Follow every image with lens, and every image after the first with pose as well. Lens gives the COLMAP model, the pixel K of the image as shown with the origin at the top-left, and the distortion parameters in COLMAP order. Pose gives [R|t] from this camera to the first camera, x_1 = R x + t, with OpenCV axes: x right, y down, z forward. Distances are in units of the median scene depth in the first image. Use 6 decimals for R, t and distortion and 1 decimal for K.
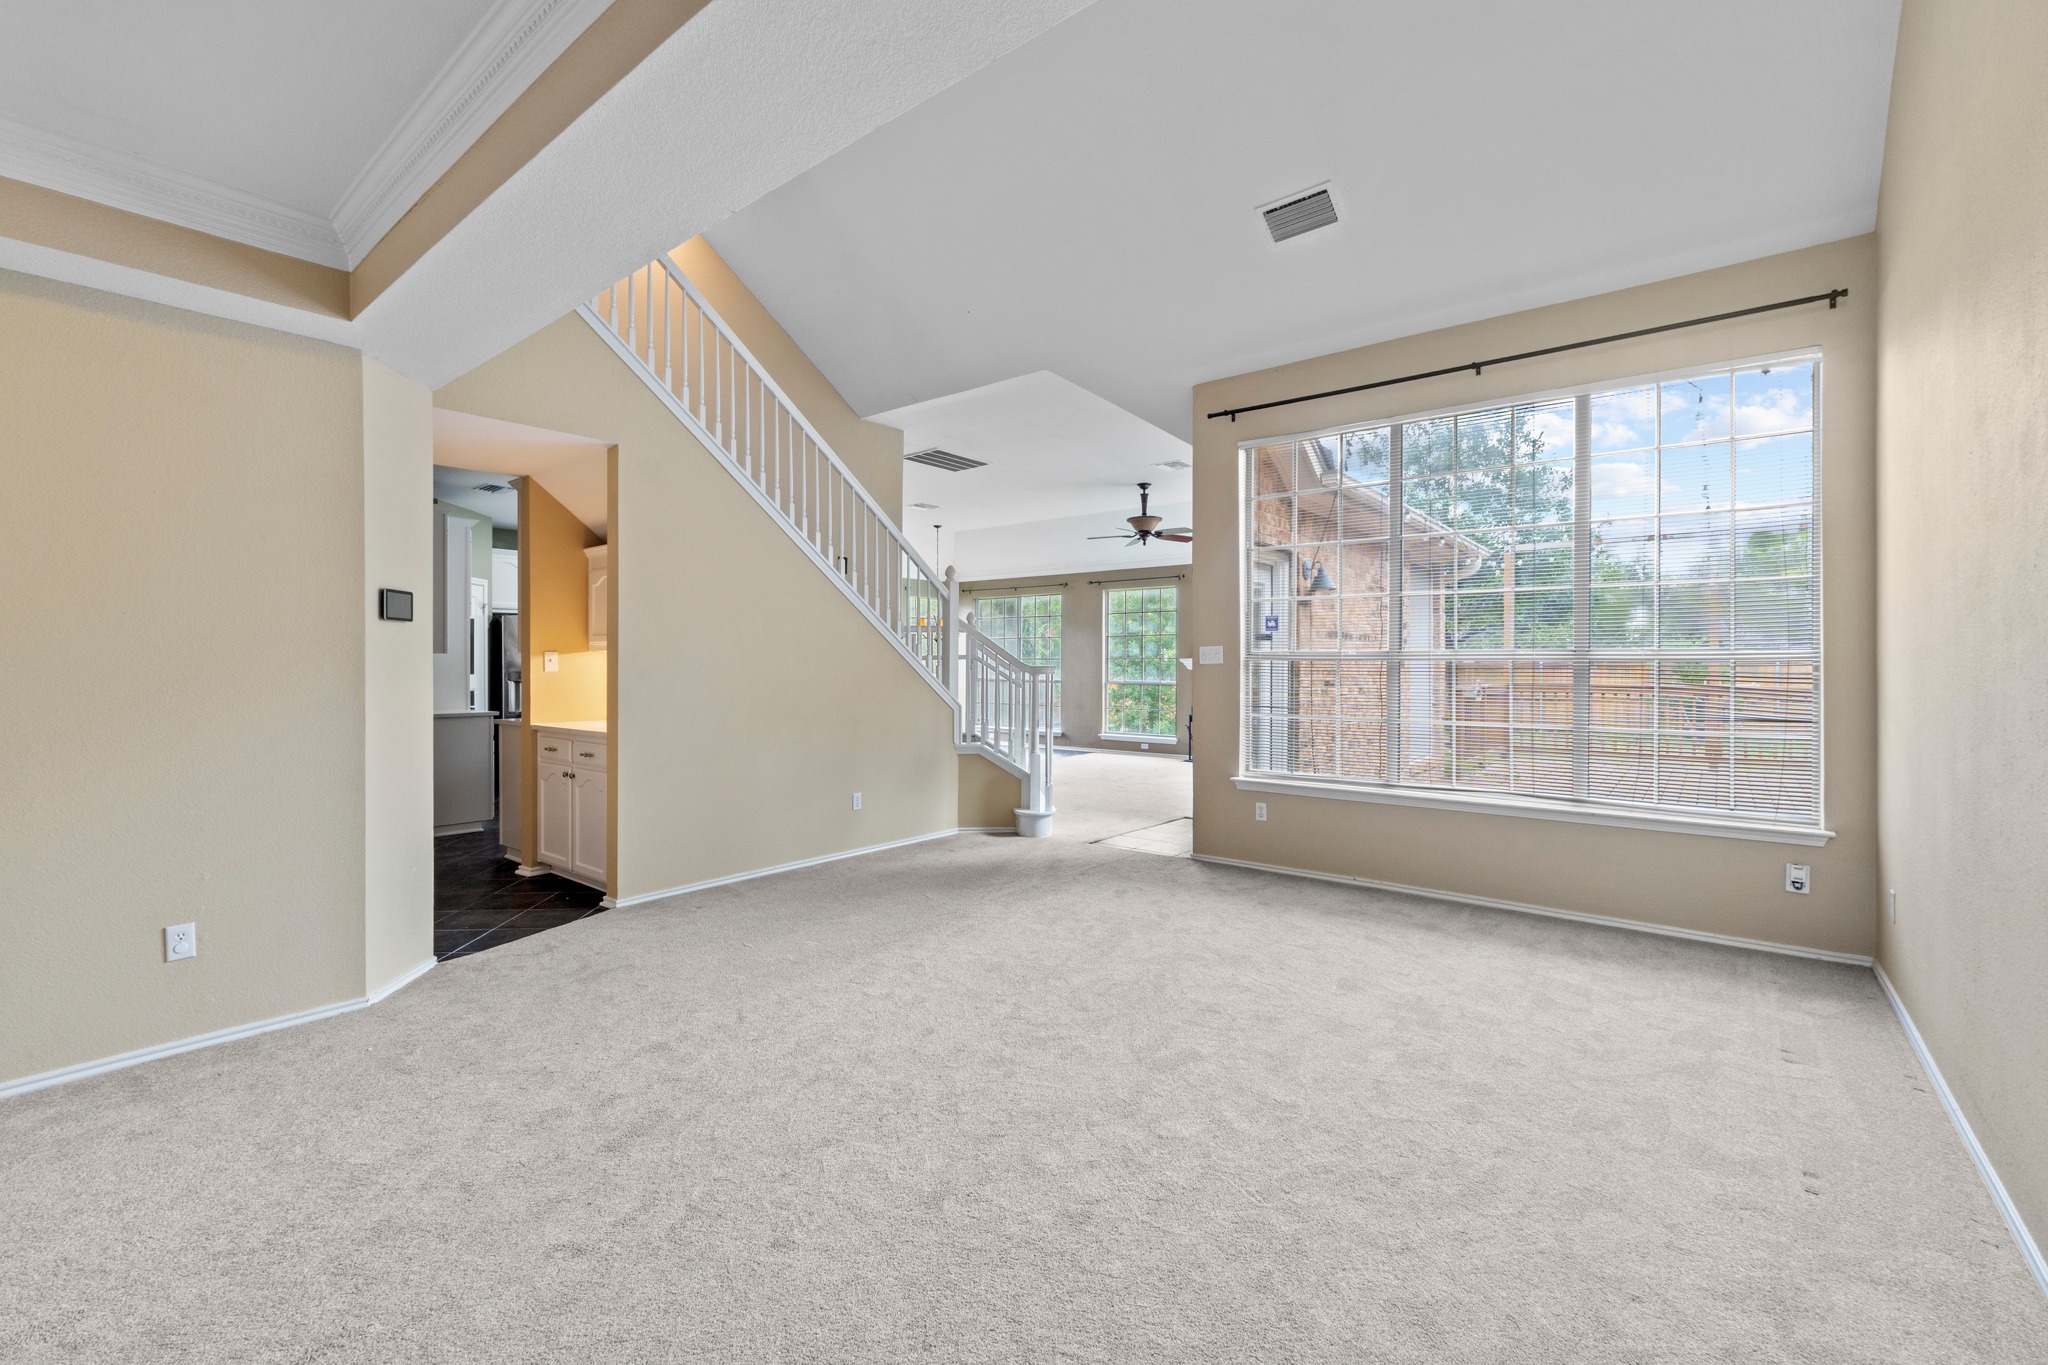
lens RADIAL K [[869.9, 0, 1017.9], [0, 869.9, 670.1], [0, 0, 1]] dist [-0.002577, -0.000339]
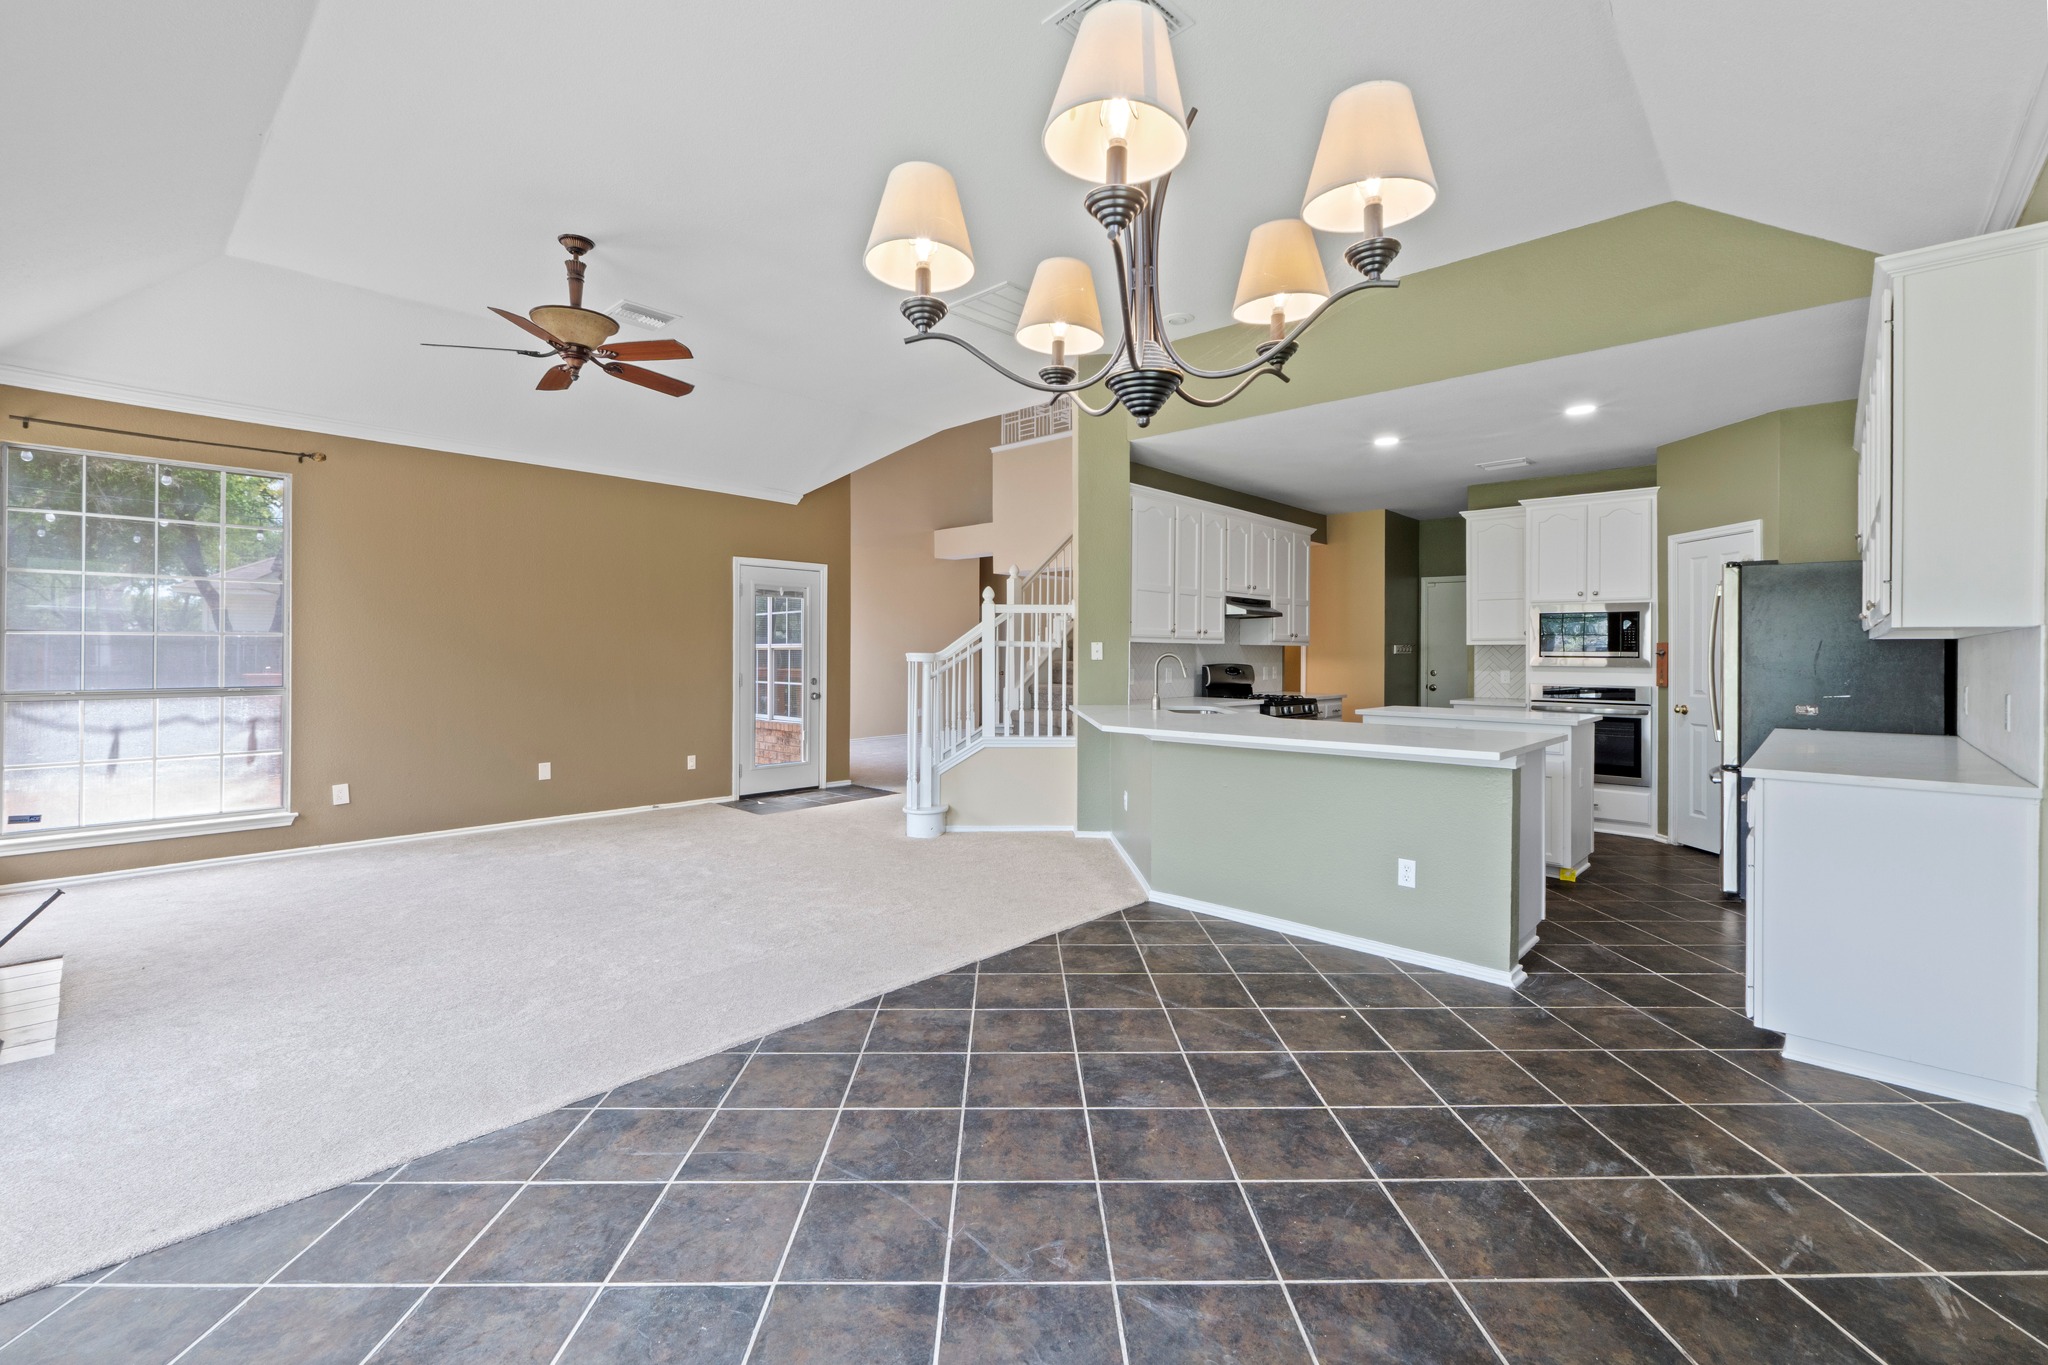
lens RADIAL K [[876.2, 0, 1022.1], [0, 876.2, 644.1], [0, 0, 1]] dist [-0.005014, -0.000181]
pose [[-0.997970, -0.004033, 0.063555, -0.101117], [-0.004207, 0.999988, -0.002603, -0.007726], [-0.063543, -0.002865, -0.997975, 1.311979]]
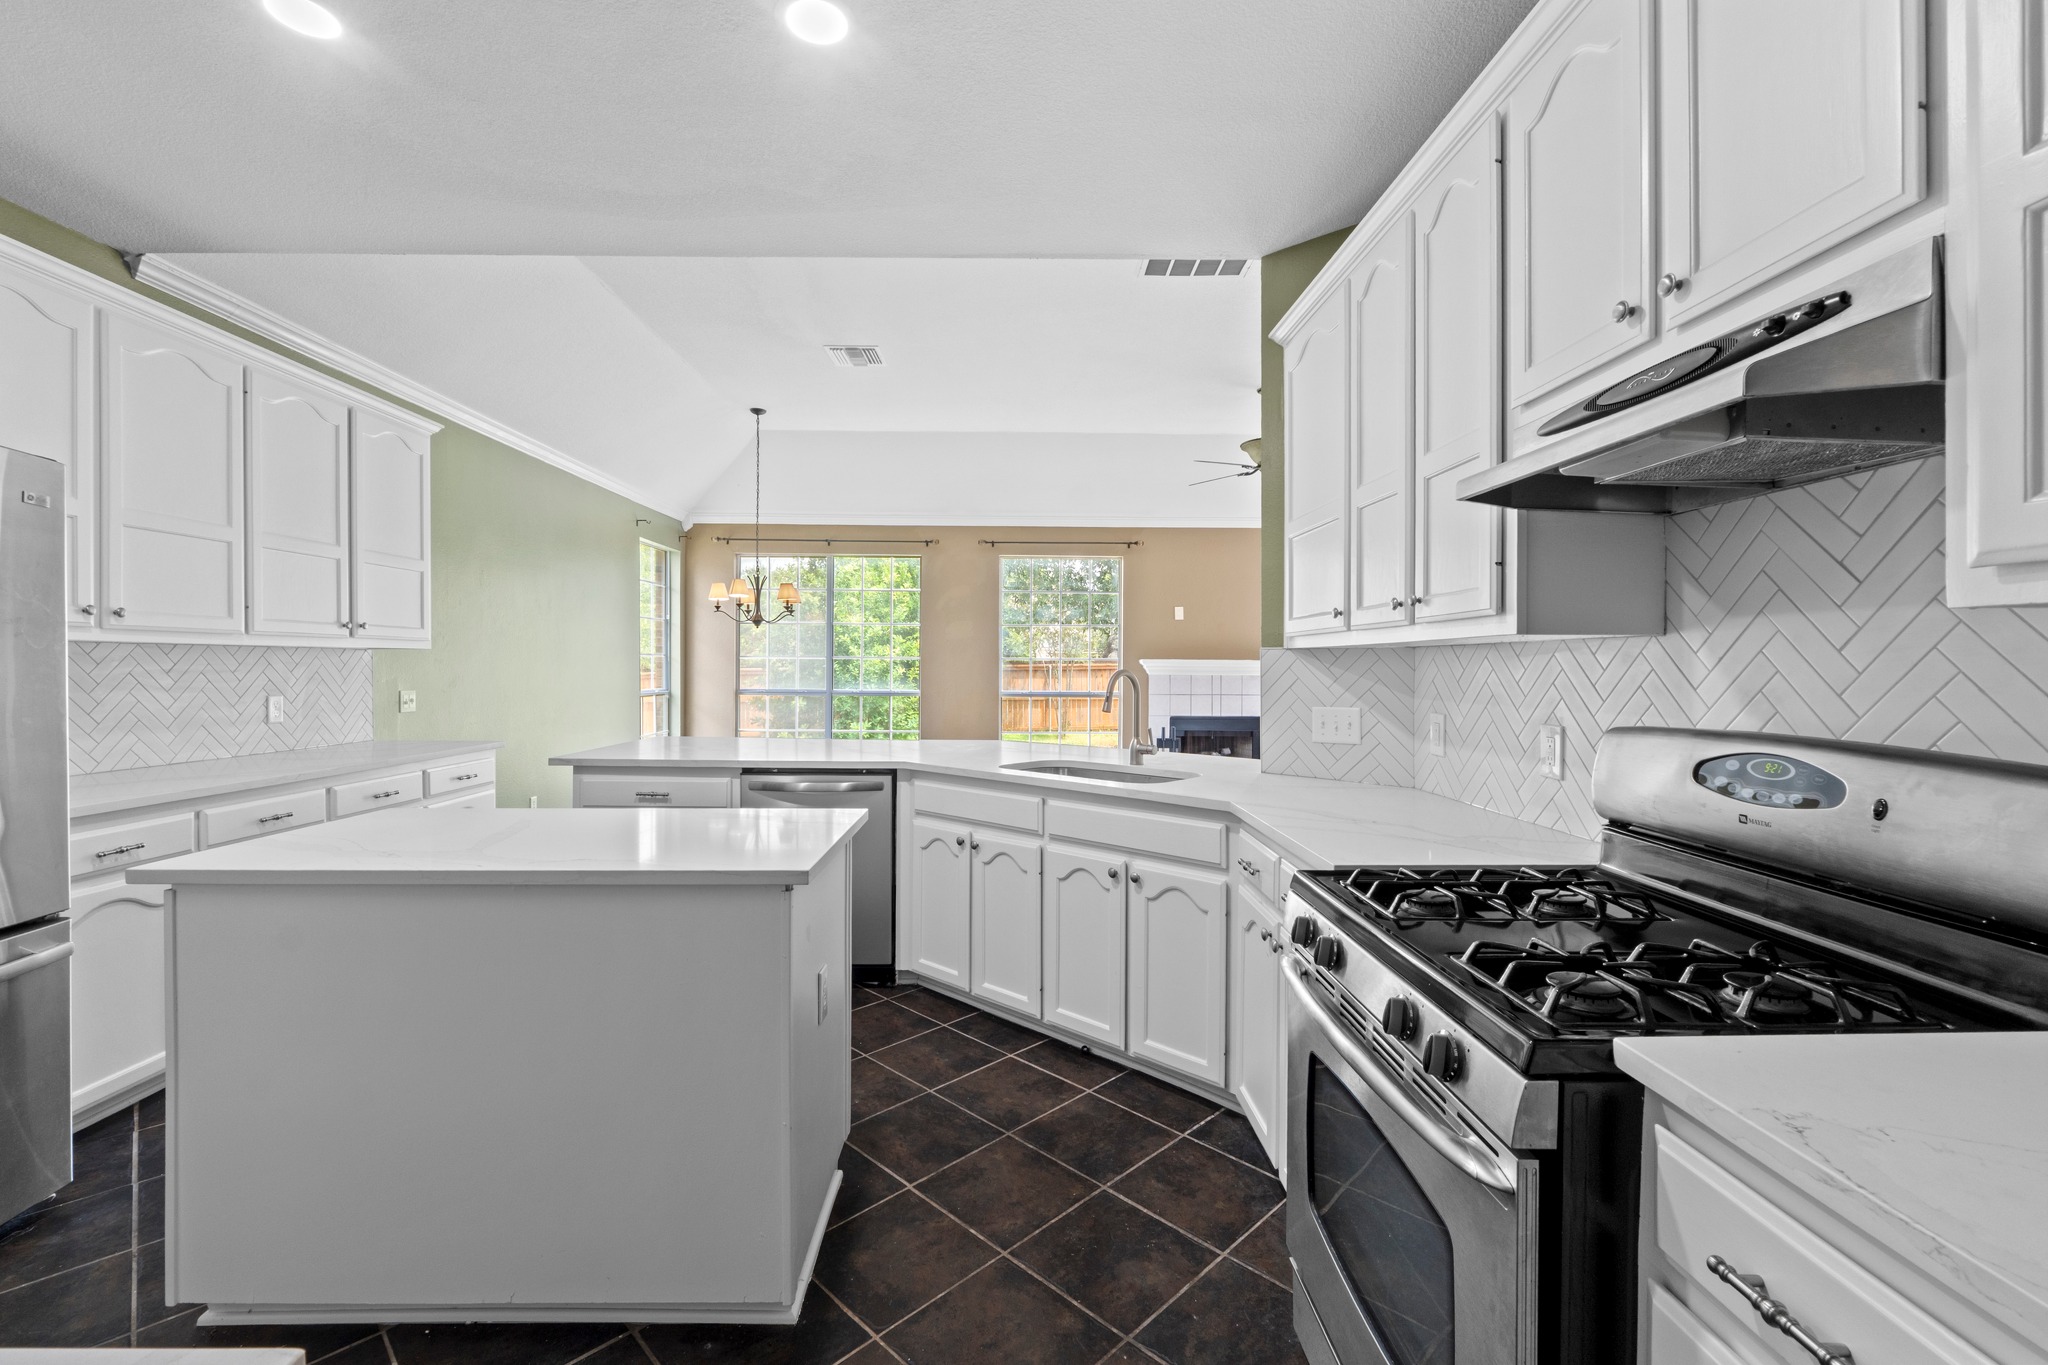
lens RADIAL K [[869.9, 0, 1017.9], [0, 869.9, 670.1], [0, 0, 1]] dist [-0.002577, -0.000339]
pose [[0.763985, 0.001128, 0.645233, -0.379061], [-0.000615, 0.999999, -0.001020, -0.004238], [-0.645234, 0.000383, 0.763985, 0.576934]]
